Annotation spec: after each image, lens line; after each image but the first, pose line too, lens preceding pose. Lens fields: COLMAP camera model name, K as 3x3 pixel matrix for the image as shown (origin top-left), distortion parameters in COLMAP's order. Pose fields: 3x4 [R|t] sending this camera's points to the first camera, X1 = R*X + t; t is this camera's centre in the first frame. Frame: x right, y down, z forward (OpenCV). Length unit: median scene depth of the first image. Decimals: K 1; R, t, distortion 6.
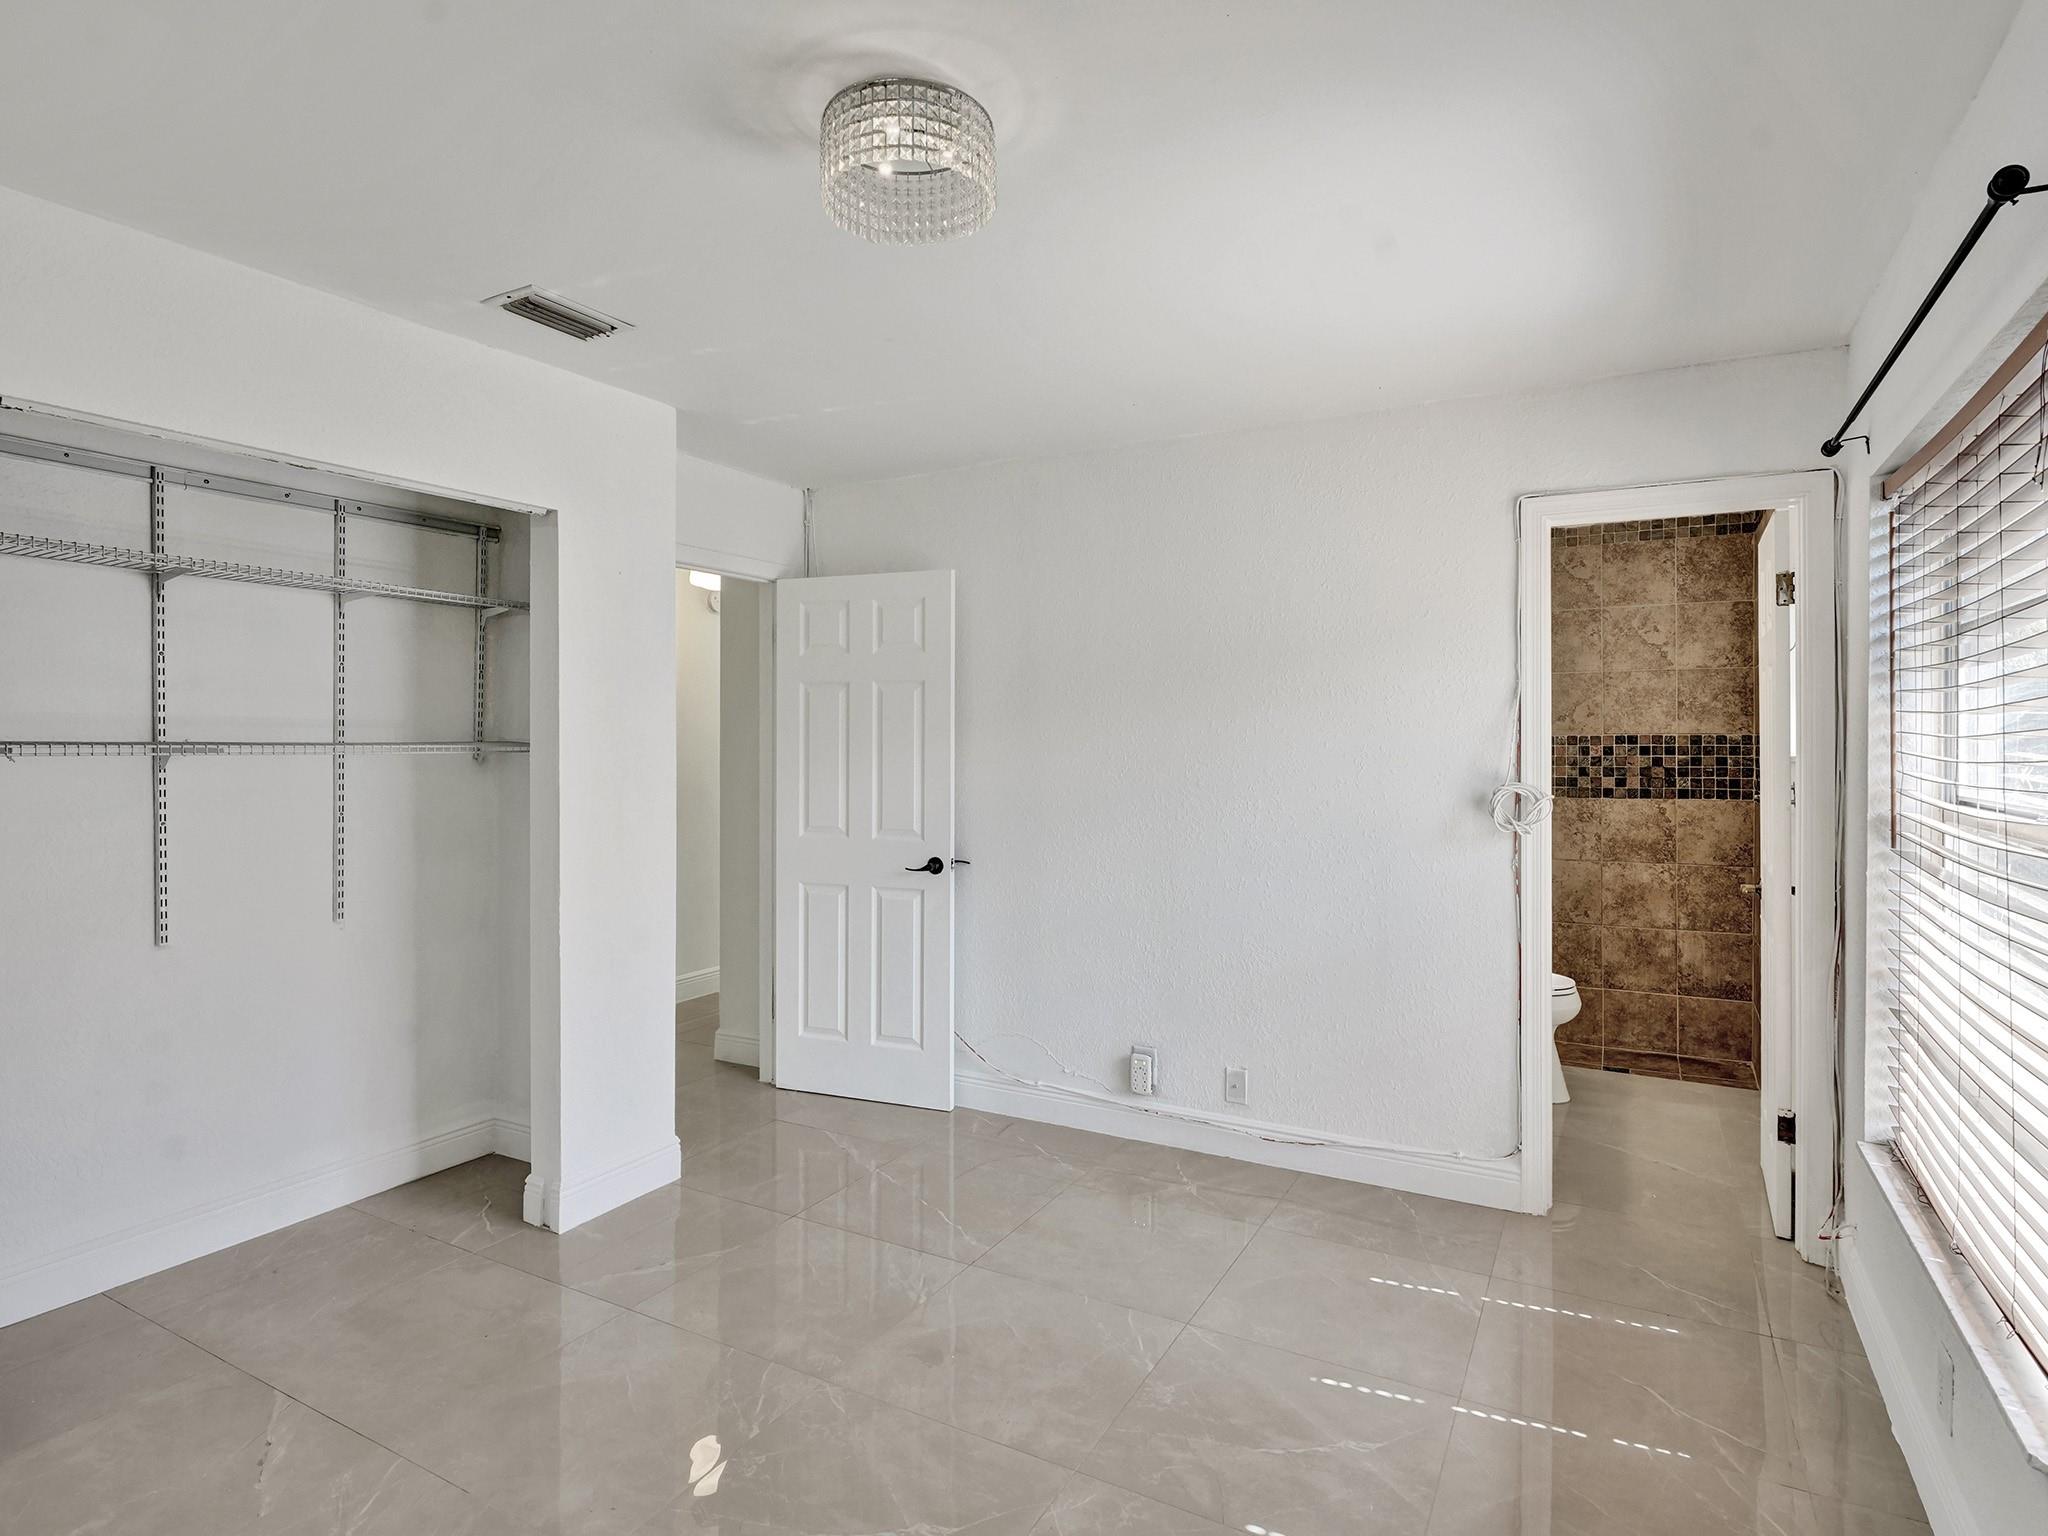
lens RADIAL K [[1064.0, 0, 1021.6], [0, 1064.0, 769.3], [0, 0, 1]] dist [-0.072767, 0.030304]
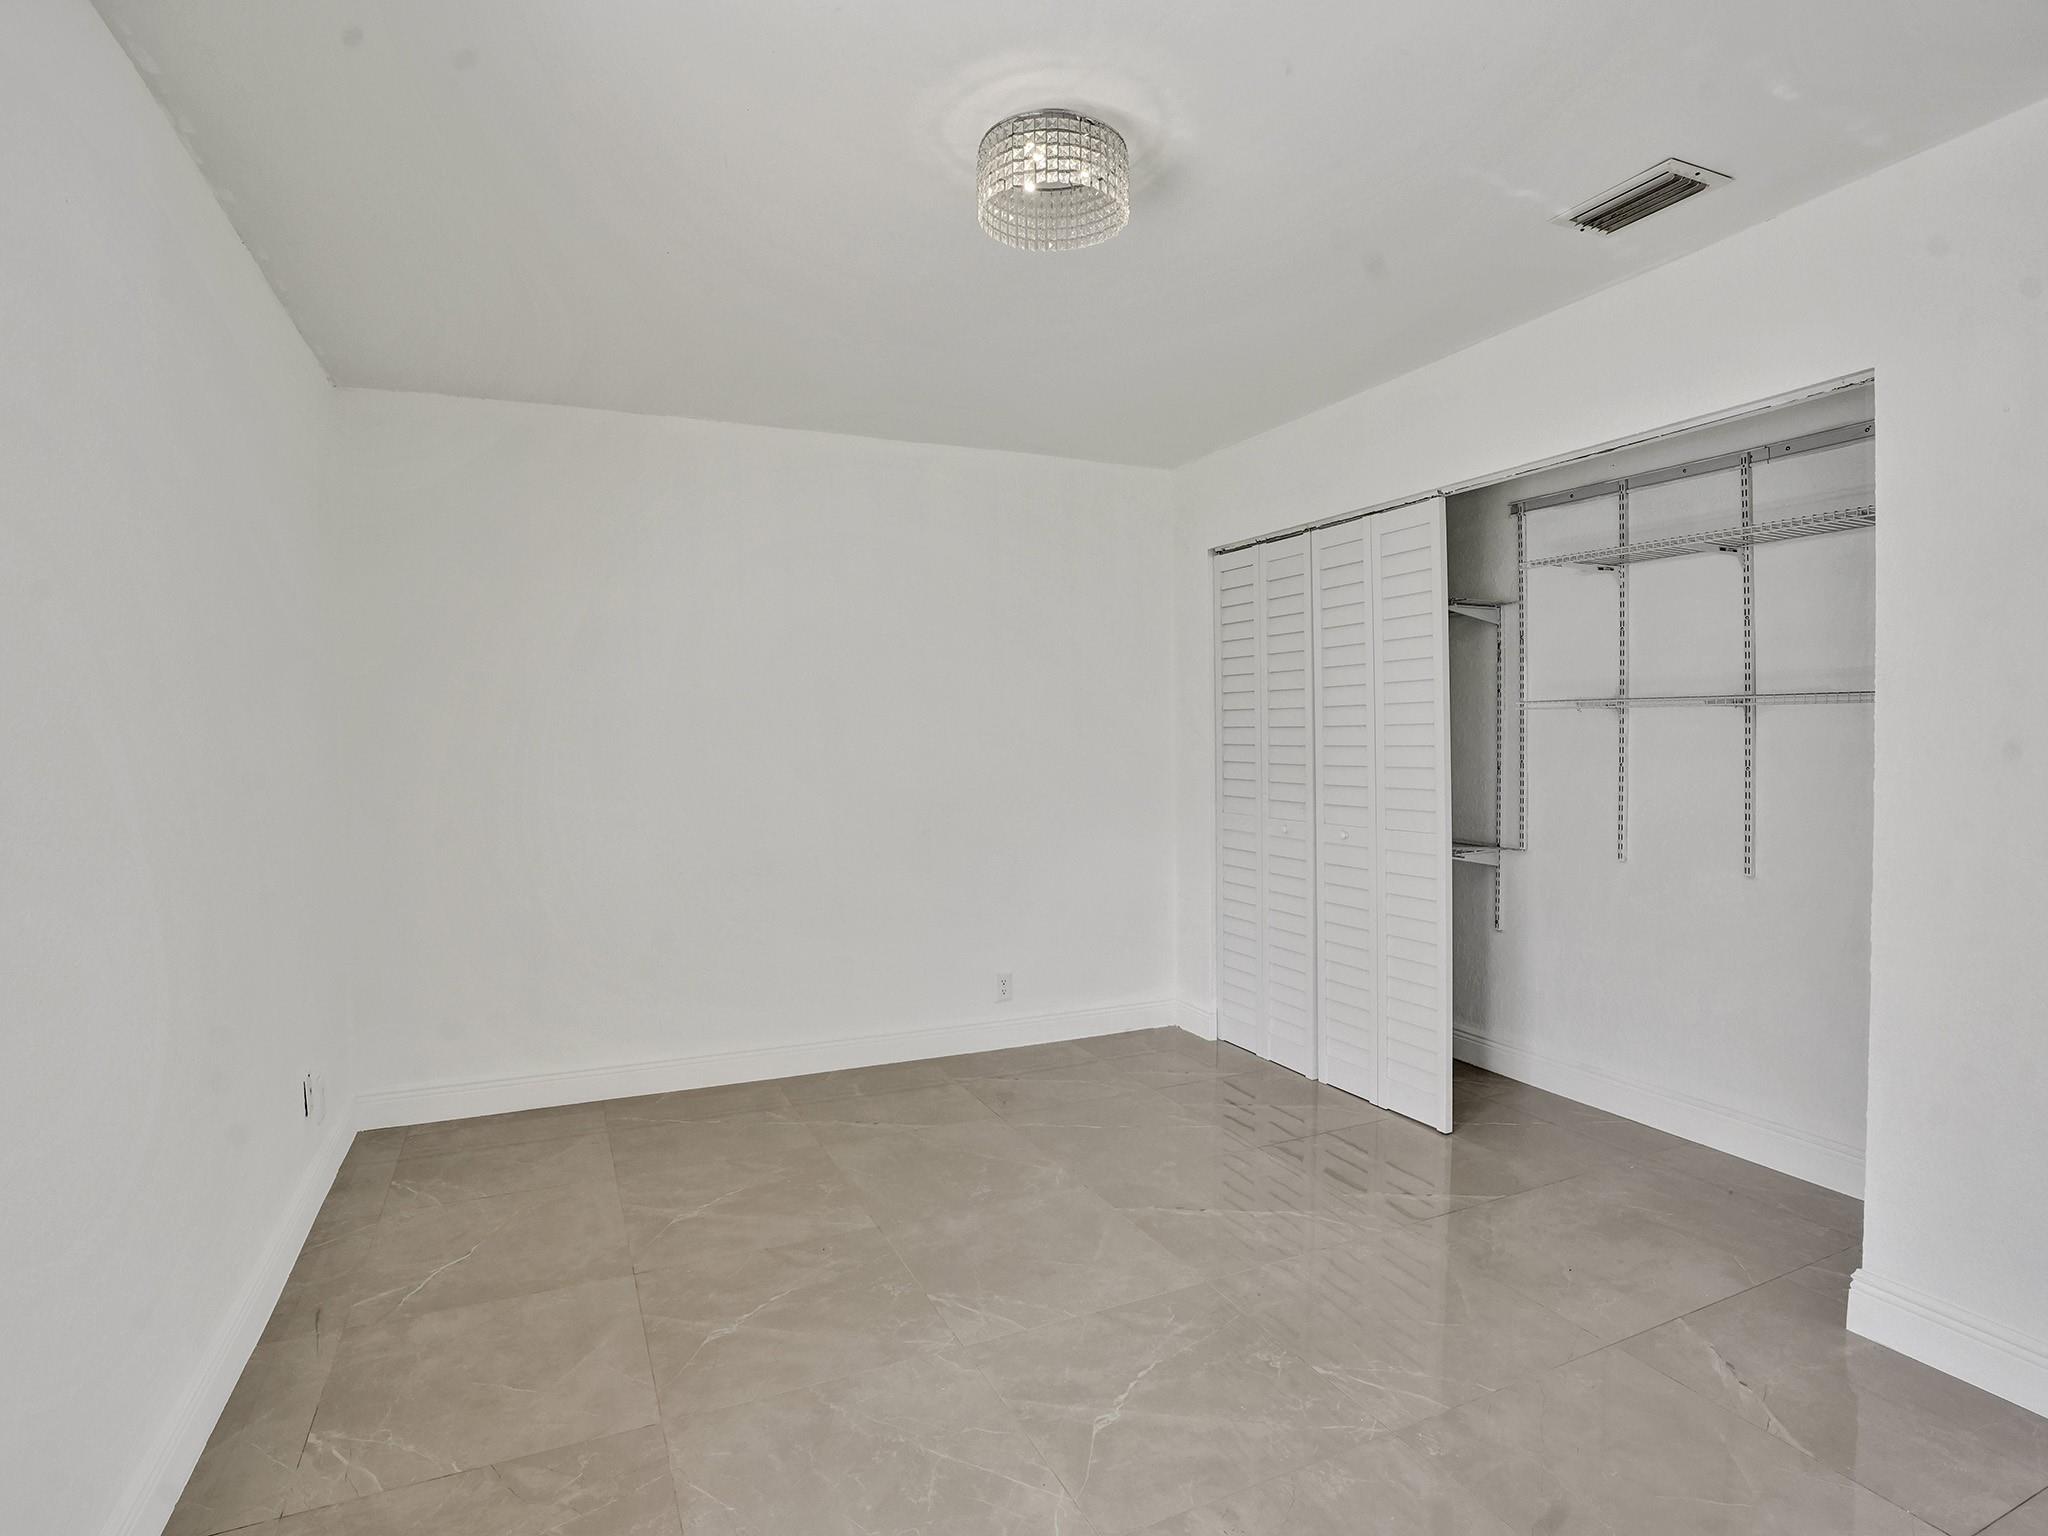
lens RADIAL K [[1064.0, 0, 1021.6], [0, 1064.0, 769.3], [0, 0, 1]] dist [-0.072767, 0.030304]
pose [[-0.598445, 0.041492, -0.800089, 1.168069], [-0.004059, 0.998488, 0.054817, -0.013877], [0.801154, 0.036052, -0.597372, 2.220623]]
